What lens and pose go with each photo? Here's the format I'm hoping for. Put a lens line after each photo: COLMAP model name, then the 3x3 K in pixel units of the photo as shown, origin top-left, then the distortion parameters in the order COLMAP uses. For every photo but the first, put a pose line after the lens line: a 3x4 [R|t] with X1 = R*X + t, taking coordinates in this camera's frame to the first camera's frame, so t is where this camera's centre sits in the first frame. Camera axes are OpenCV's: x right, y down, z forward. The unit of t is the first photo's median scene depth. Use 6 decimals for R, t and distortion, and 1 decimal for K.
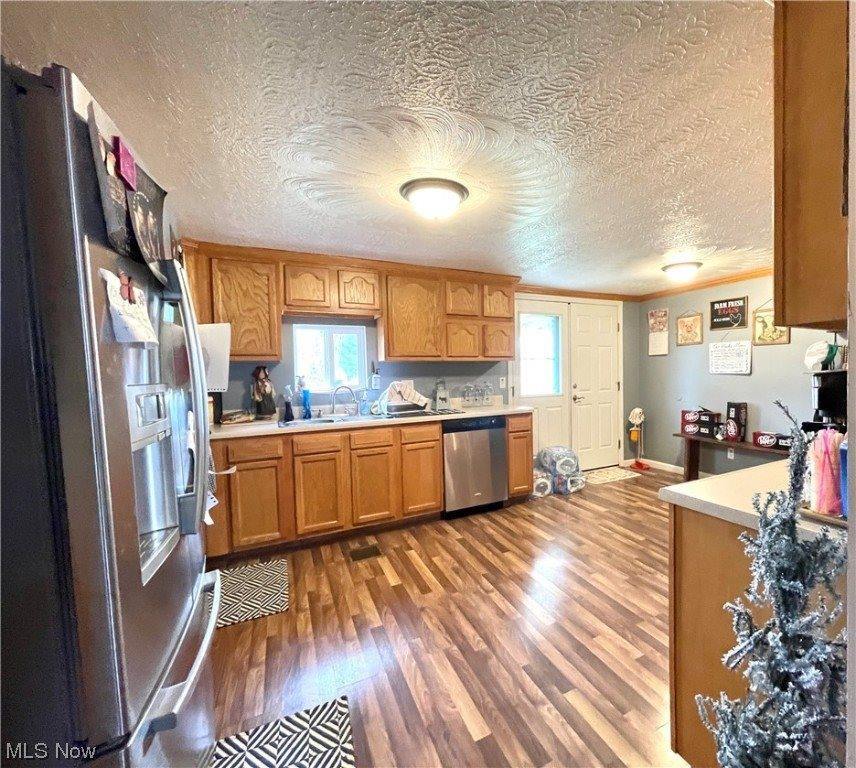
lens RADIAL K [[412.6, 0, 507.7], [0, 412.6, 387.6], [0, 0, 1]] dist [-0.004133, -0.000032]
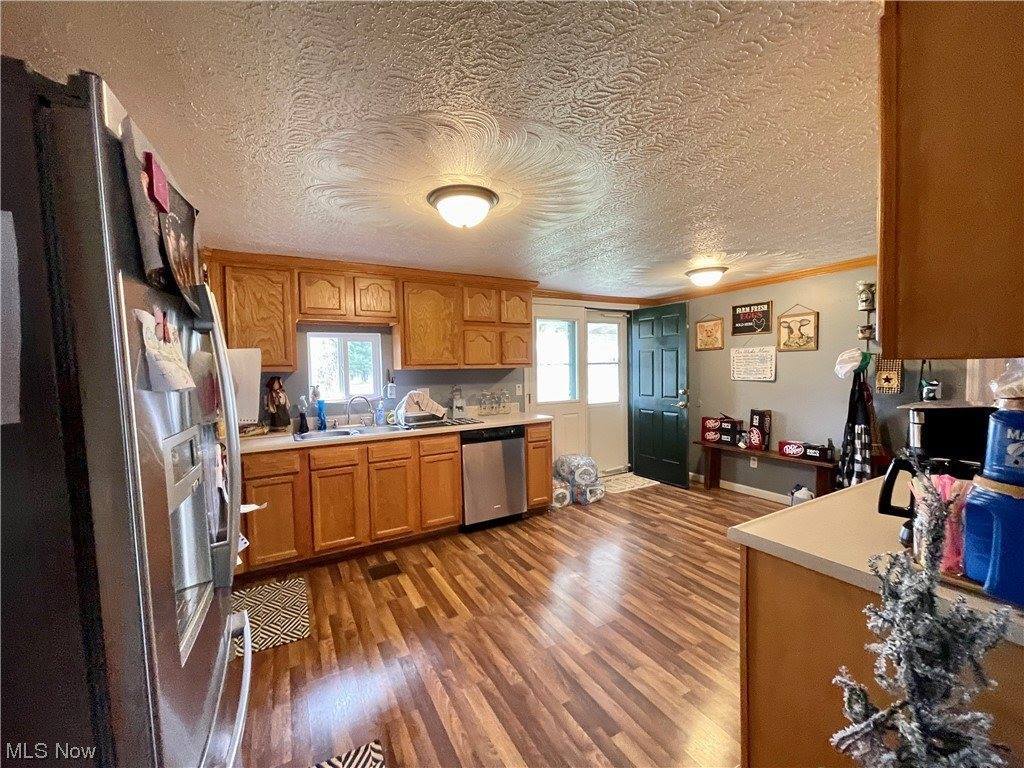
lens RADIAL K [[412.8, 0, 508.1], [0, 412.8, 387.7], [0, 0, 1]] dist [-0.000871, 0.000531]
pose [[0.999989, -0.002281, -0.003994, -0.051820], [0.002297, 0.999989, 0.004101, -0.031439], [0.003985, -0.004110, 0.999984, 0.034479]]
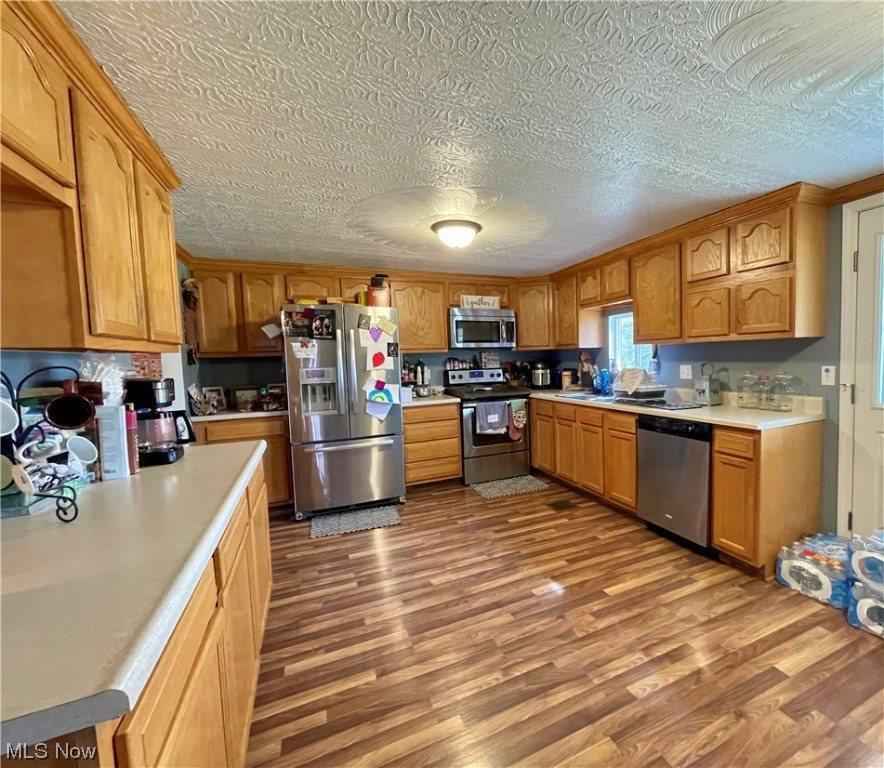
lens RADIAL K [[411.0, 0, 505.5], [0, 411.0, 385.9], [0, 0, 1]] dist [0.000562, -0.000364]
pose [[-0.061302, 0.092226, -0.993849, 0.852411], [-0.012961, 0.995565, 0.093184, -0.066255], [0.998035, 0.018594, -0.059834, 0.901105]]
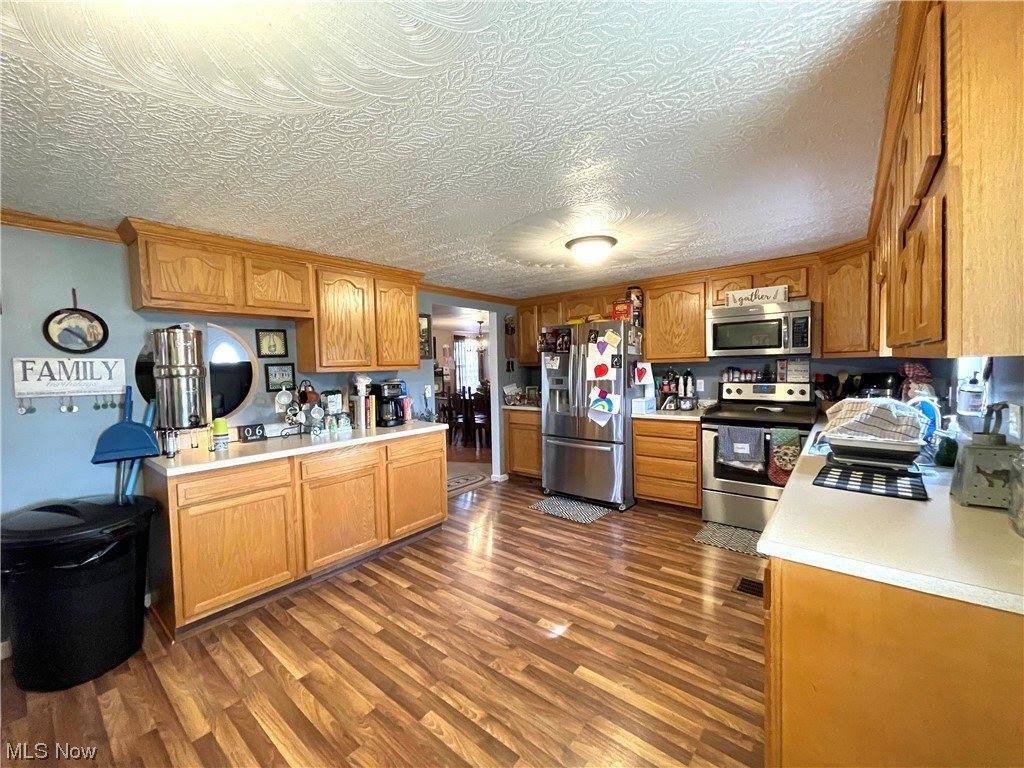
lens RADIAL K [[412.8, 0, 510.2], [0, 412.8, 385.7], [0, 0, 1]] dist [-0.000871, 0.000531]
pose [[-0.929145, 0.061860, -0.364504, 0.413288], [0.029409, 0.995145, 0.093922, -0.110323], [0.368544, 0.076547, -0.926453, 1.568342]]
